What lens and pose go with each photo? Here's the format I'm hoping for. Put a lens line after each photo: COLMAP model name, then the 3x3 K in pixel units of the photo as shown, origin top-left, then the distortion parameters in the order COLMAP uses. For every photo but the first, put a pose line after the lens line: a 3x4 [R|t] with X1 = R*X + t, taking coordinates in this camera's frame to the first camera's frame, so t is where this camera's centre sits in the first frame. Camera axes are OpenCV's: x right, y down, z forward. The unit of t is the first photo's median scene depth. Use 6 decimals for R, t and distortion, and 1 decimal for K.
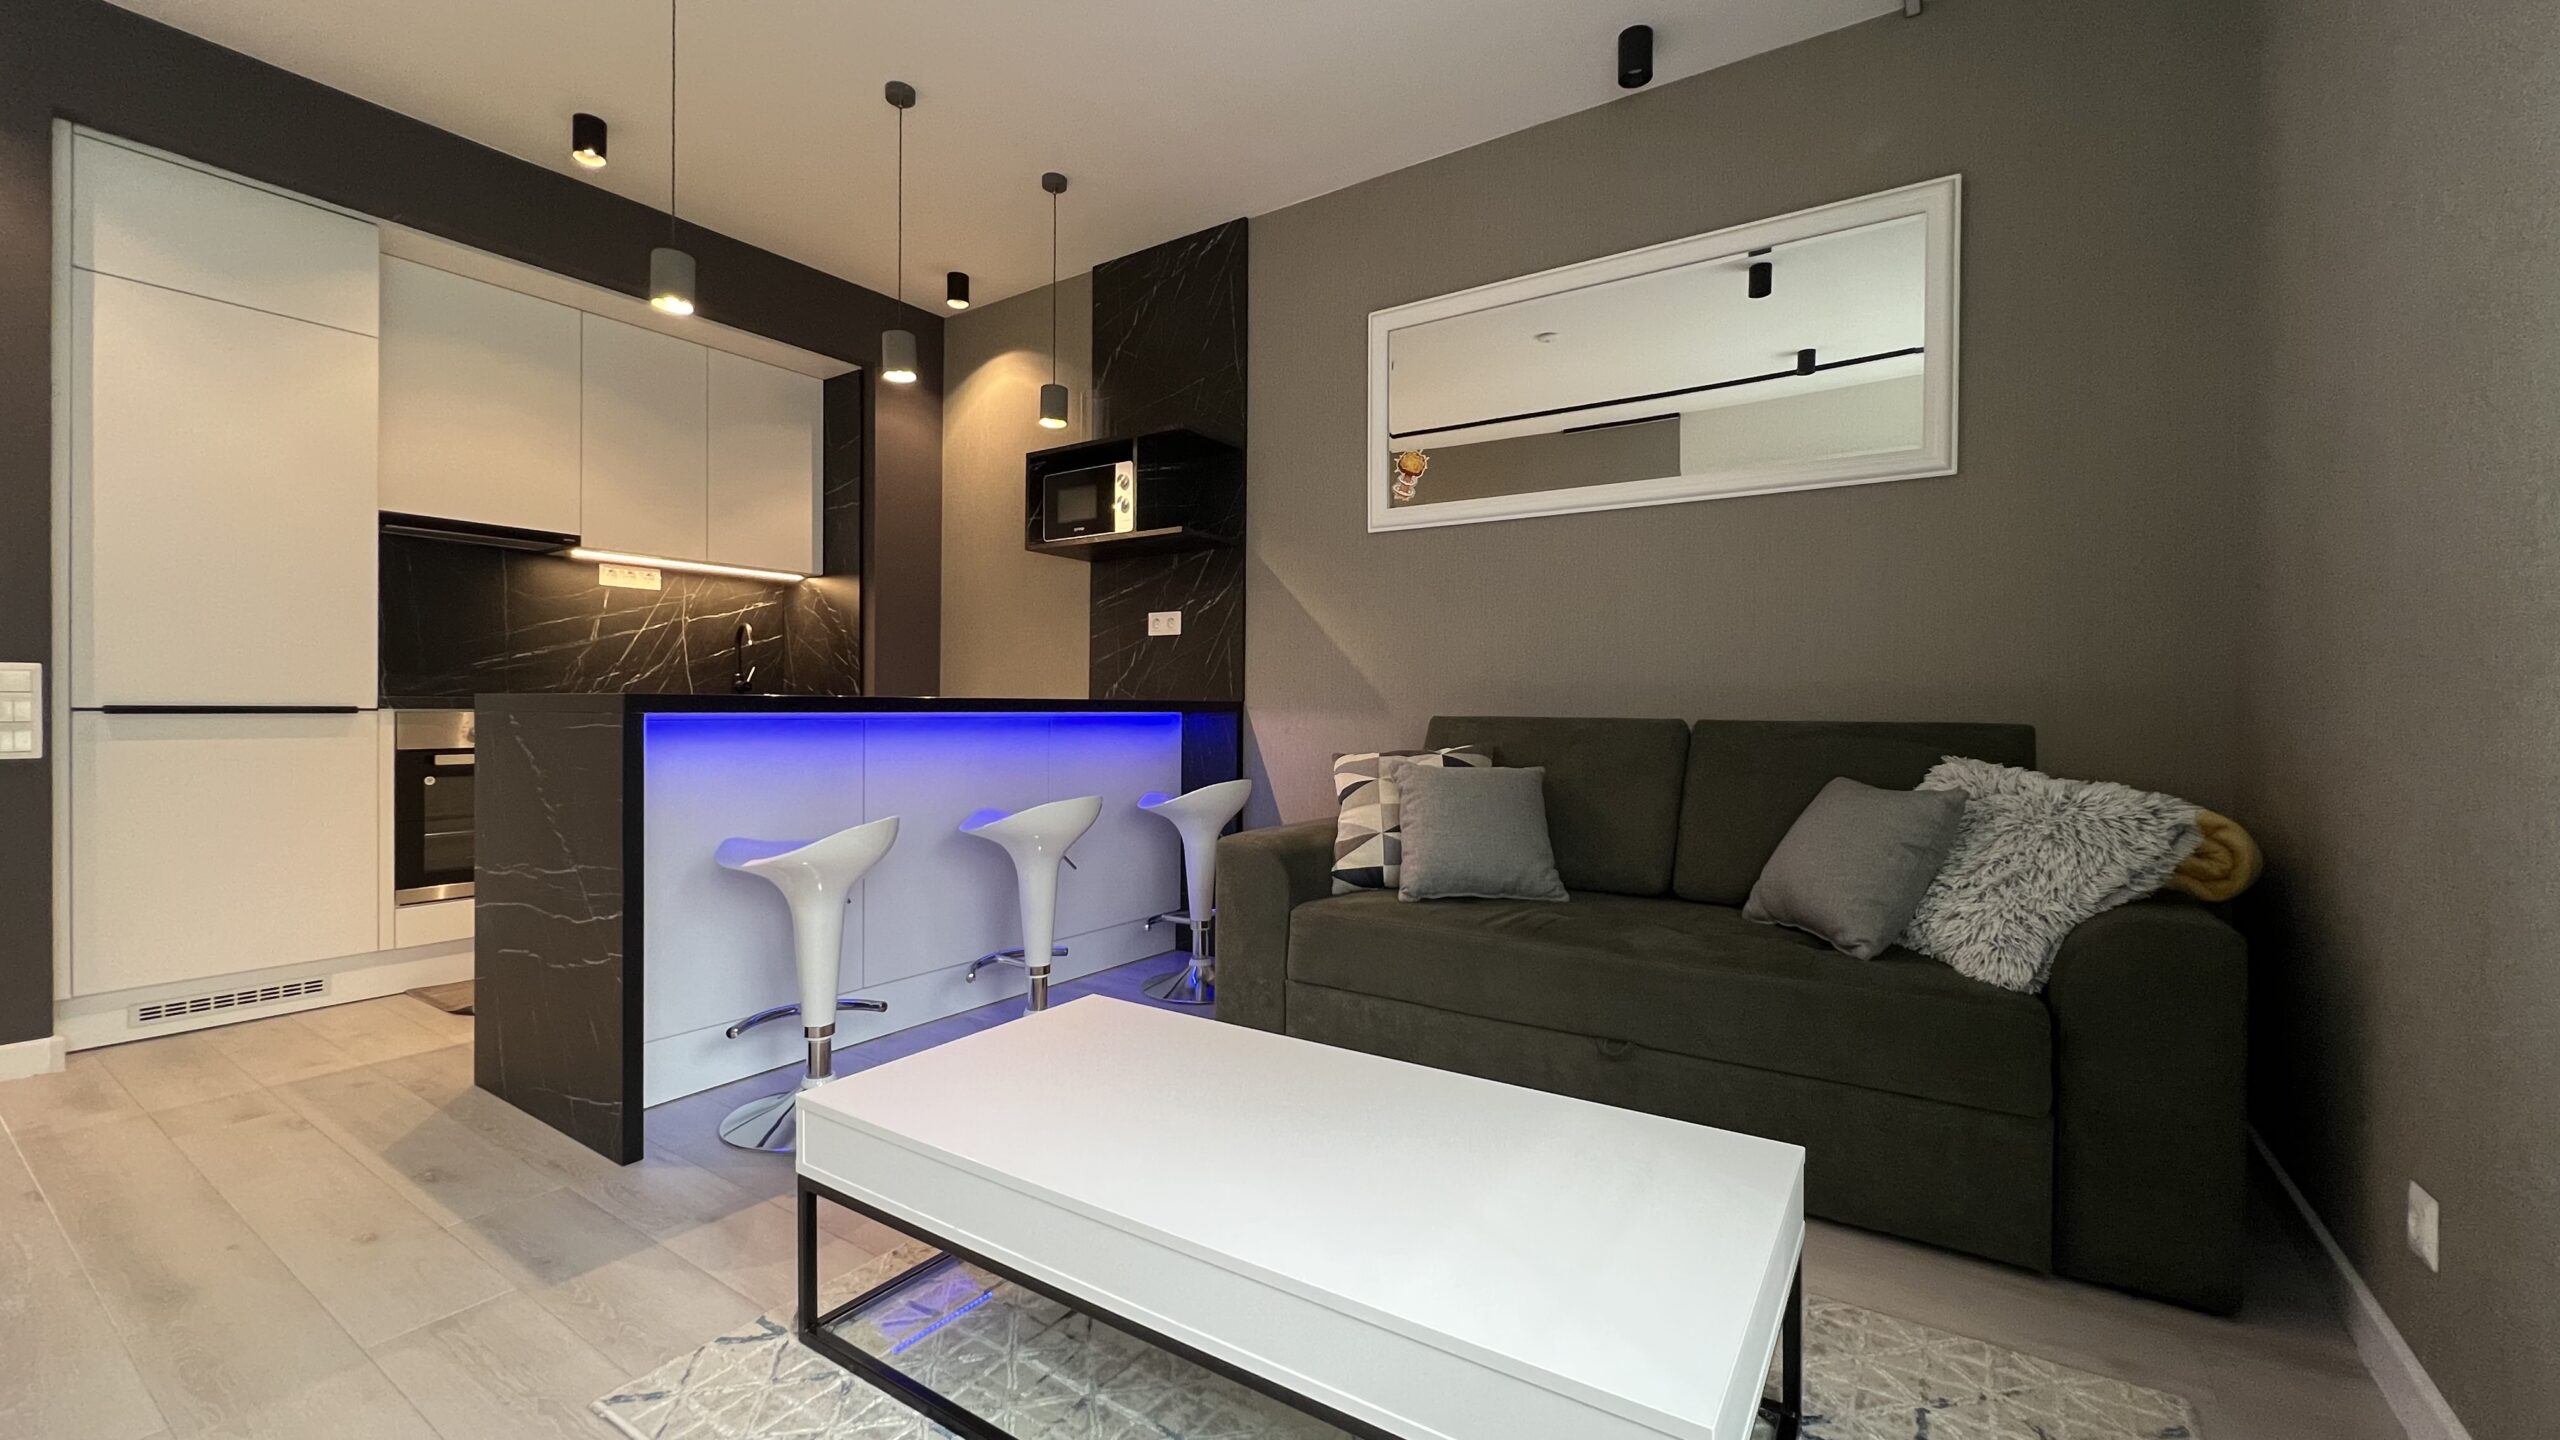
lens RADIAL K [[1031.4, 0, 1280.0], [0, 1031.4, 711.0], [0, 0, 1]] dist [-0.002686, 0.000873]
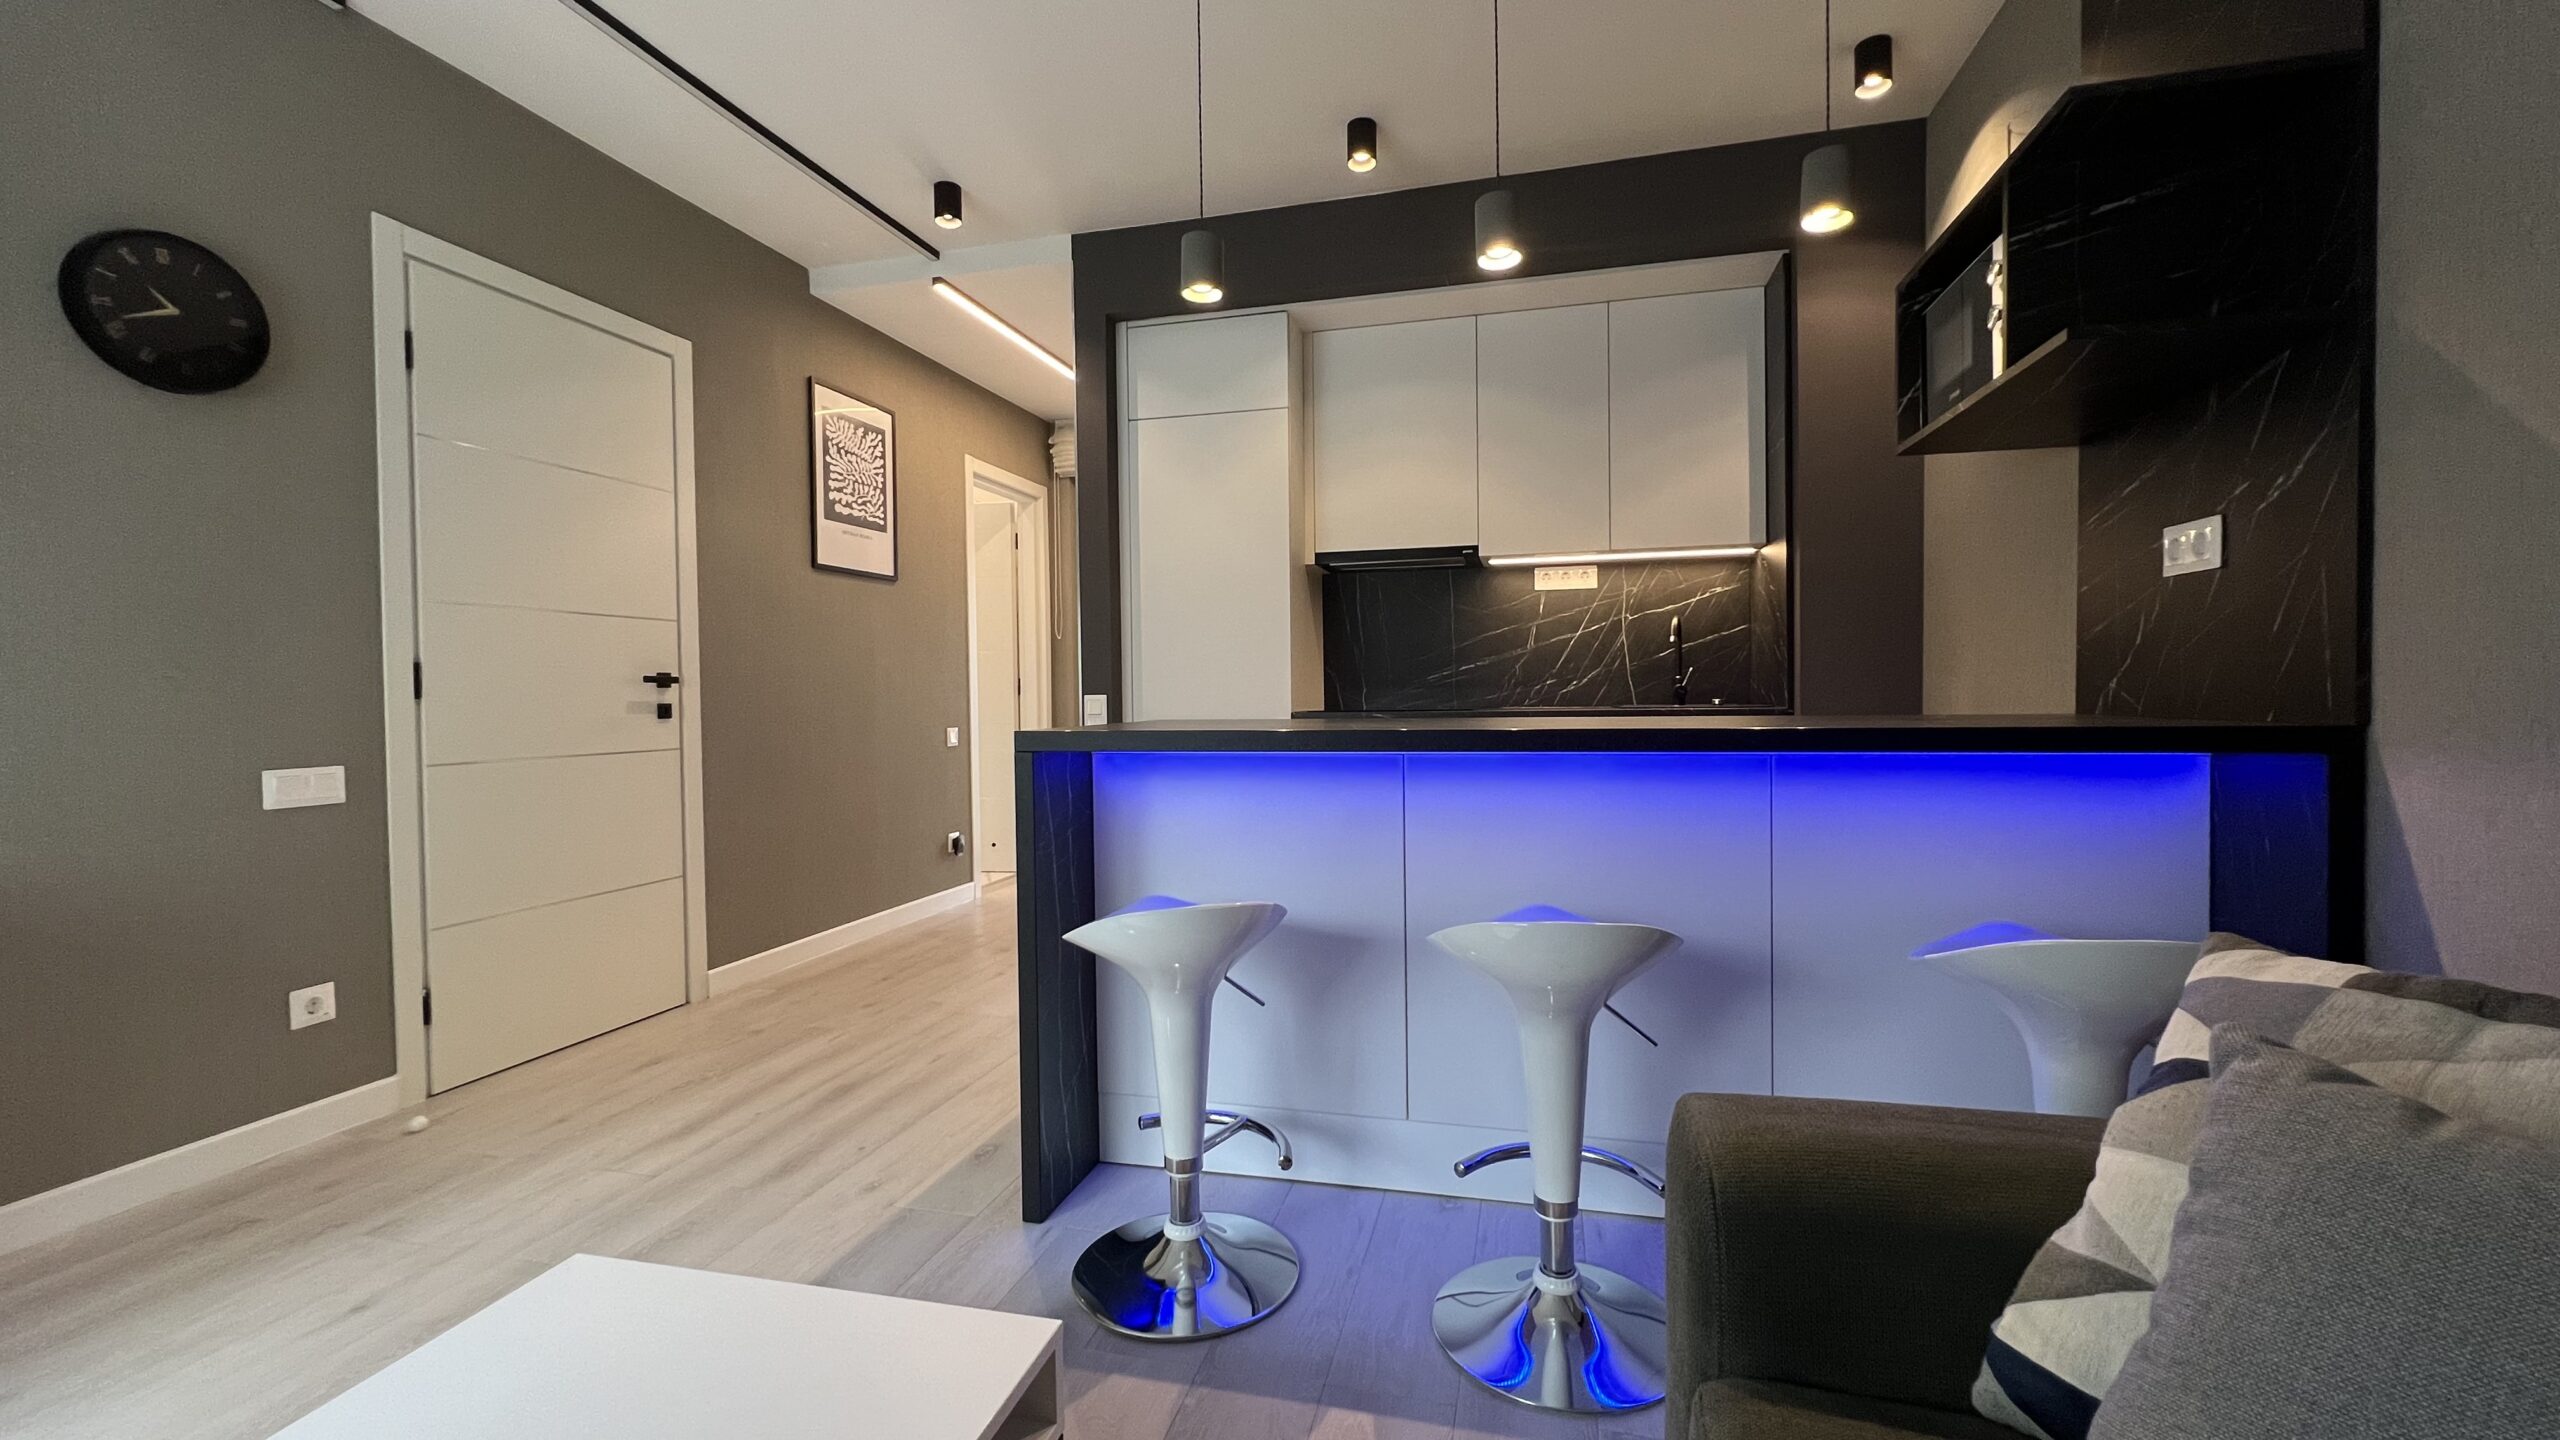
lens RADIAL K [[1031.4, 0, 1280.7], [0, 1031.4, 717.1], [0, 0, 1]] dist [-0.002686, 0.000873]
pose [[0.338200, 0.010934, -0.941011, 0.188938], [0.009731, 0.999838, 0.015114, -0.022604], [0.941024, -0.014268, 0.338039, 0.498733]]
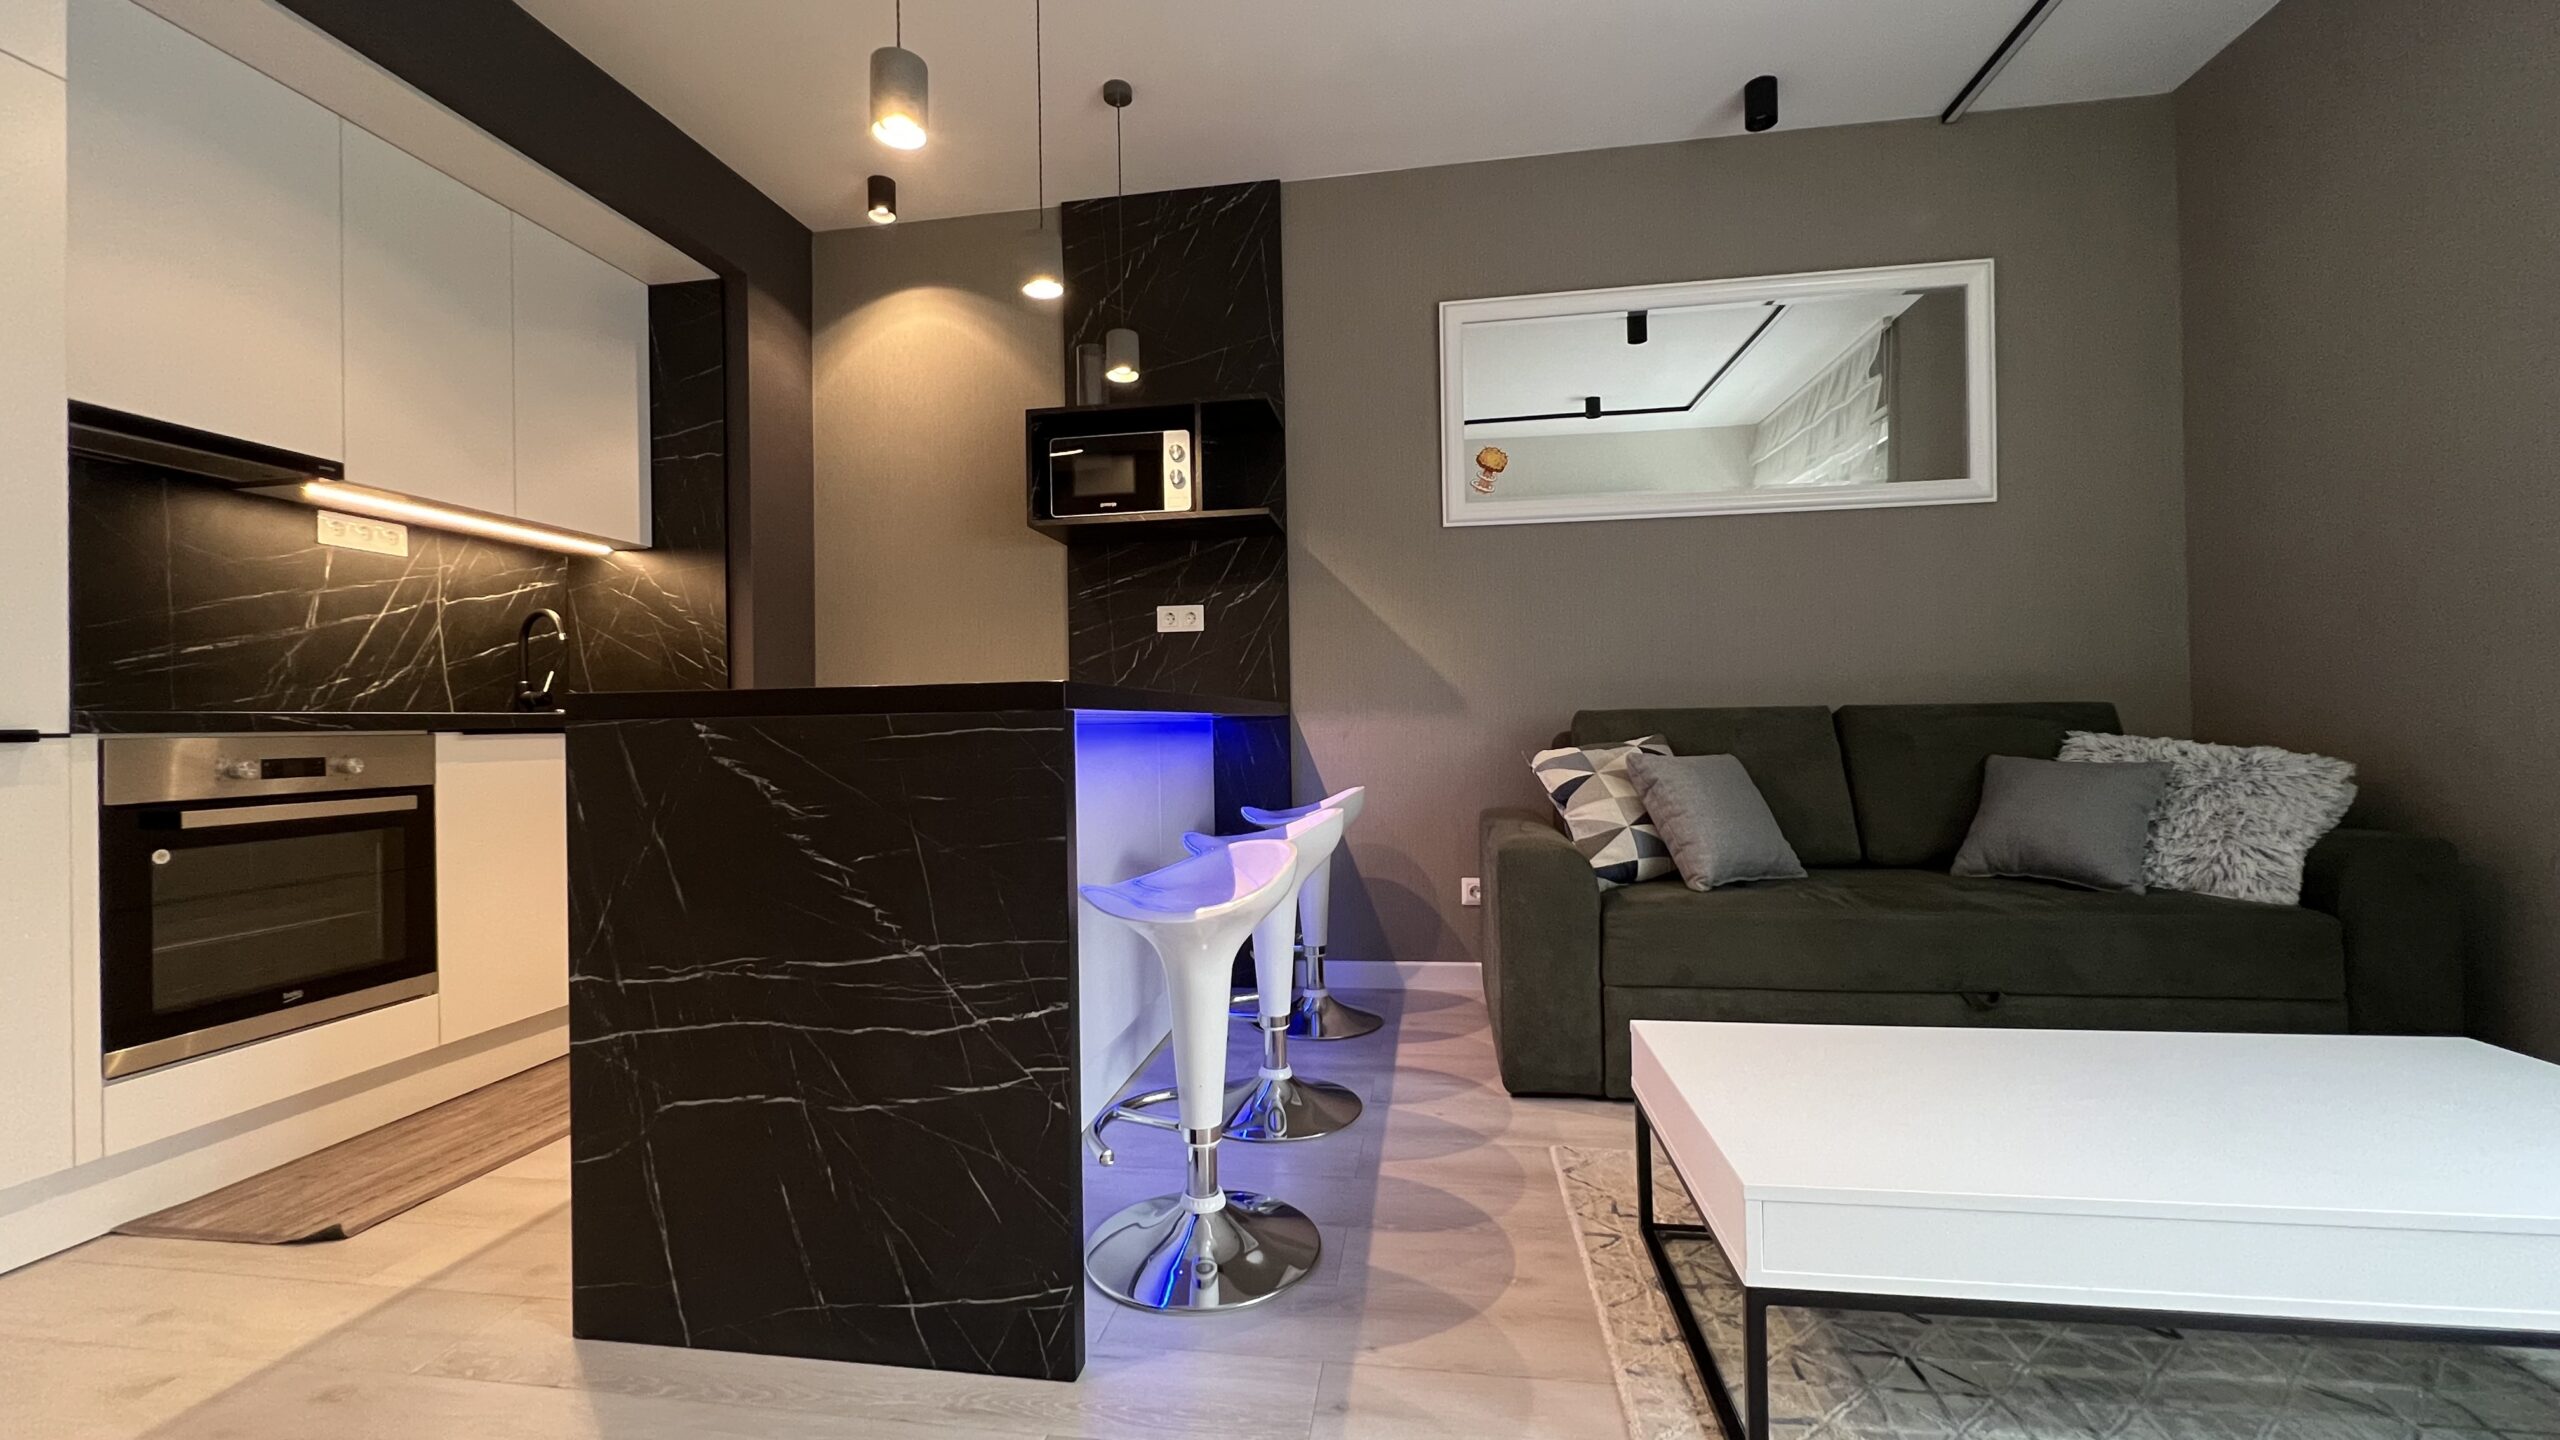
lens RADIAL K [[1031.4, 0, 1282.5], [0, 1031.4, 710.0], [0, 0, 1]] dist [-0.002686, 0.000873]
pose [[0.904082, -0.017779, 0.426990, -0.435932], [0.027060, 0.999511, -0.015677, 0.009920], [-0.426502, 0.025728, 0.904120, 0.177071]]
